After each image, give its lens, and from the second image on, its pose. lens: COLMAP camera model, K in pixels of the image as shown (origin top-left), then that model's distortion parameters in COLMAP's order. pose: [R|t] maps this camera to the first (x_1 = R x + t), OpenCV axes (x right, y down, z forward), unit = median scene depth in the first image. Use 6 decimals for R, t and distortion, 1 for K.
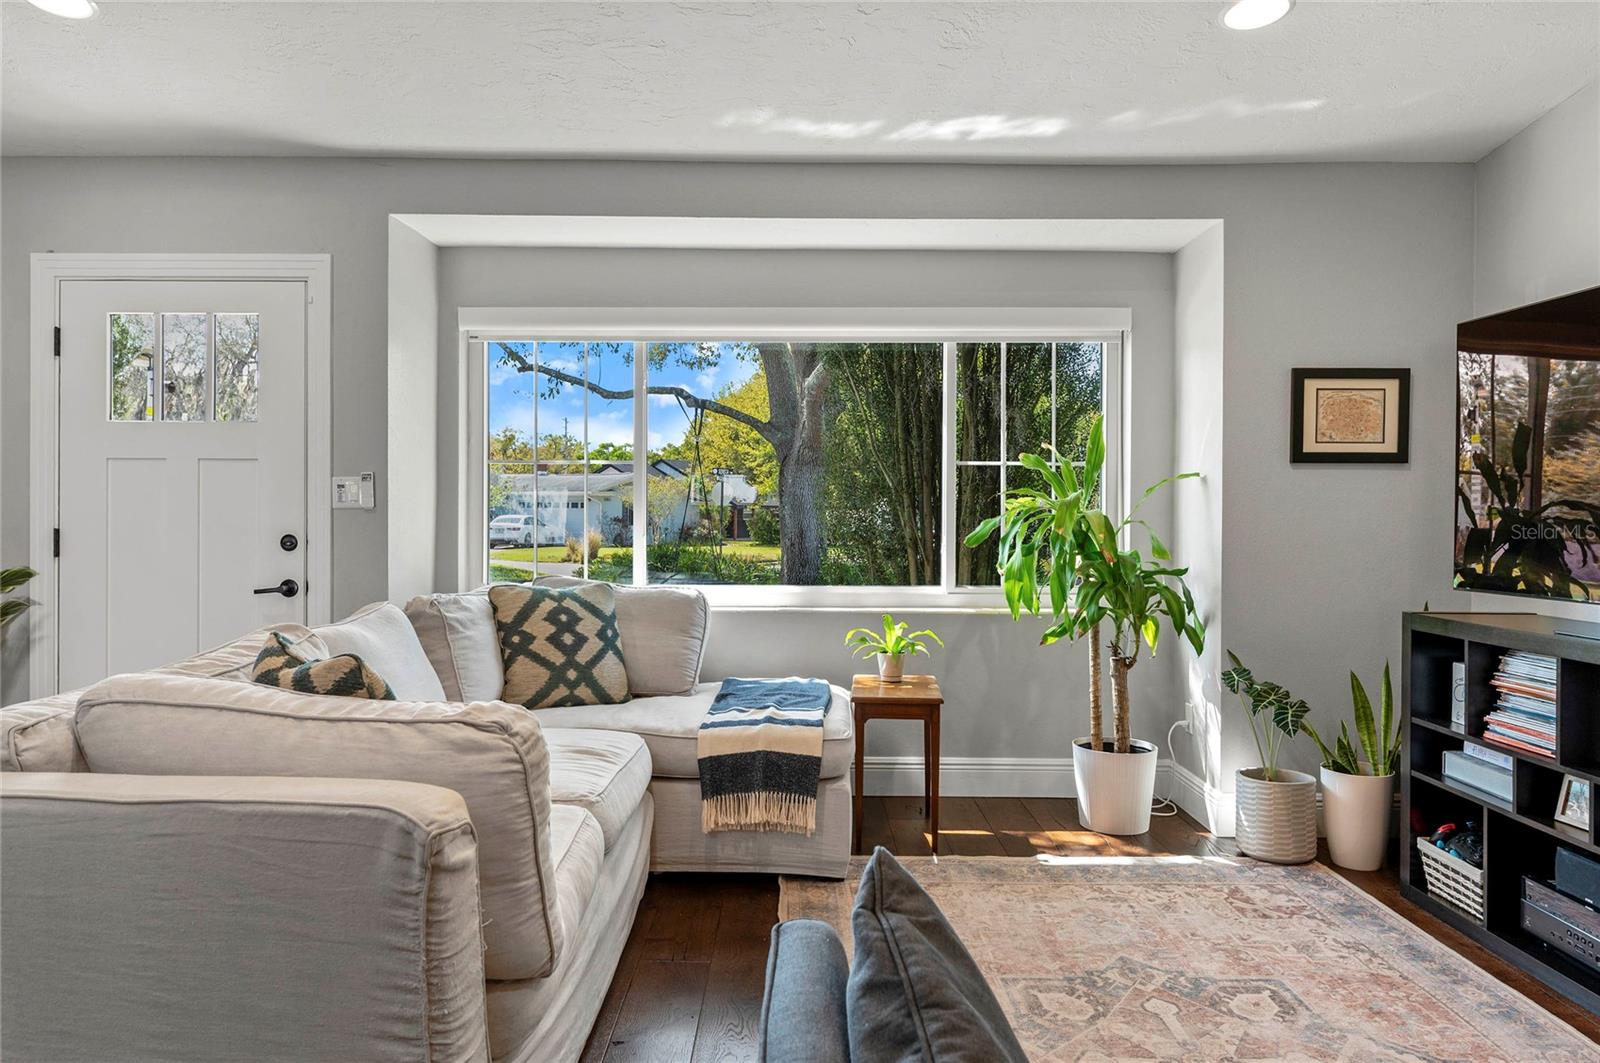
lens RADIAL K [[1070.9, 0, 803.1], [0, 1070.9, 500.4], [0, 0, 1]] dist [0.008022, 0.001237]
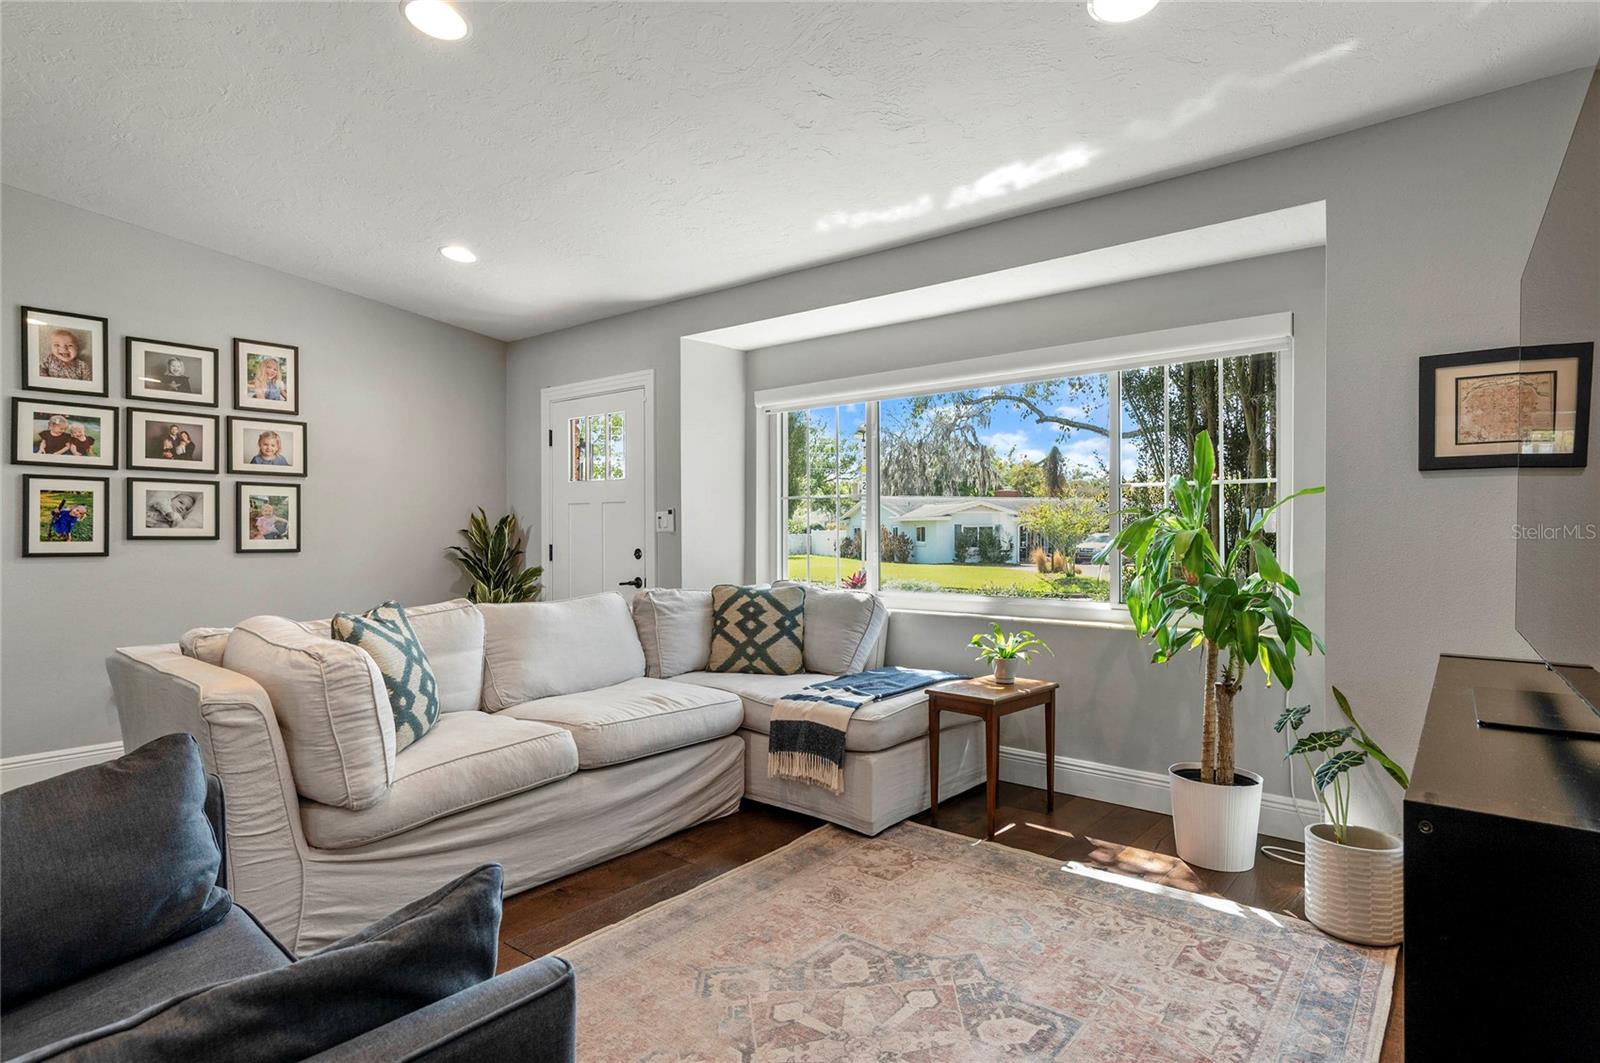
lens RADIAL K [[851.8, 0, 800.2], [0, 851.8, 527.4], [0, 0, 1]] dist [0.014815, -0.001586]
pose [[0.772328, -0.008905, -0.635162, 0.535962], [0.009762, 0.999950, -0.002149, 0.005876], [0.635149, -0.004541, 0.772376, 0.189413]]
